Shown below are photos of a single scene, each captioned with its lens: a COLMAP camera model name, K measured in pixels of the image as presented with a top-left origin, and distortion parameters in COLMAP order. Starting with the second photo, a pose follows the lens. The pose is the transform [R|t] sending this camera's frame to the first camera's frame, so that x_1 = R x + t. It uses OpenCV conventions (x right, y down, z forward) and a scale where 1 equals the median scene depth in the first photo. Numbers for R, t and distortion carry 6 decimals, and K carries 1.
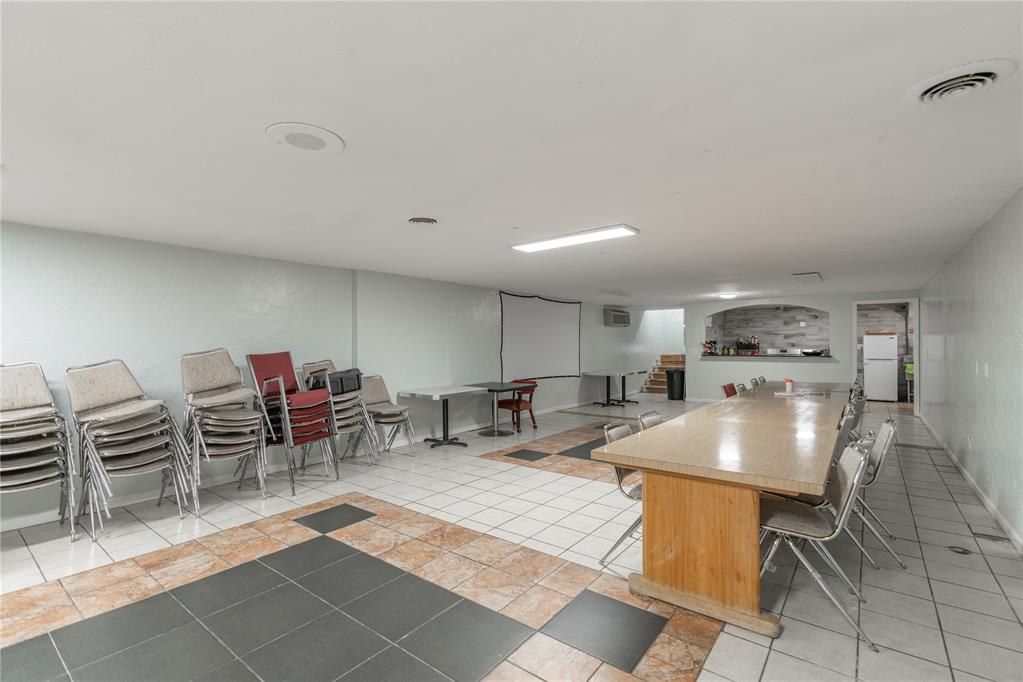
lens RADIAL K [[459.1, 0, 511.5], [0, 459.1, 341.0], [0, 0, 1]] dist [0.000935, 0.000218]
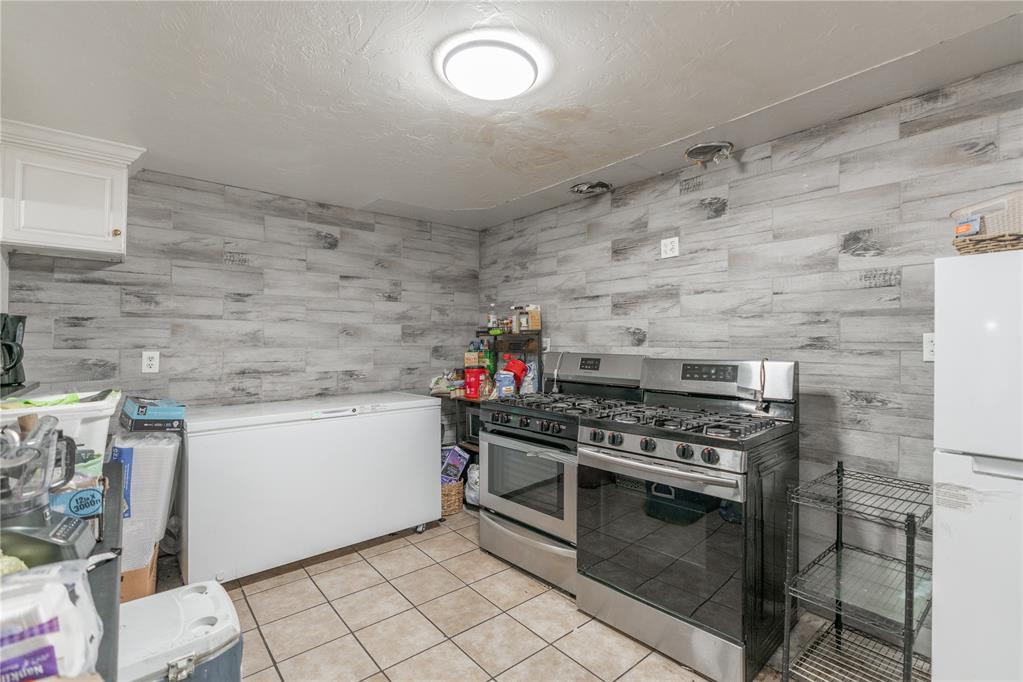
lens RADIAL K [[459.1, 0, 511.5], [0, 459.1, 341.0], [0, 0, 1]] dist [0.000935, 0.000218]
pose [[0.977655, 0.000221, -0.210216, 0.591520], [0.002528, 0.999915, 0.012811, 0.006612], [0.210201, -0.013056, 0.977571, 0.742635]]
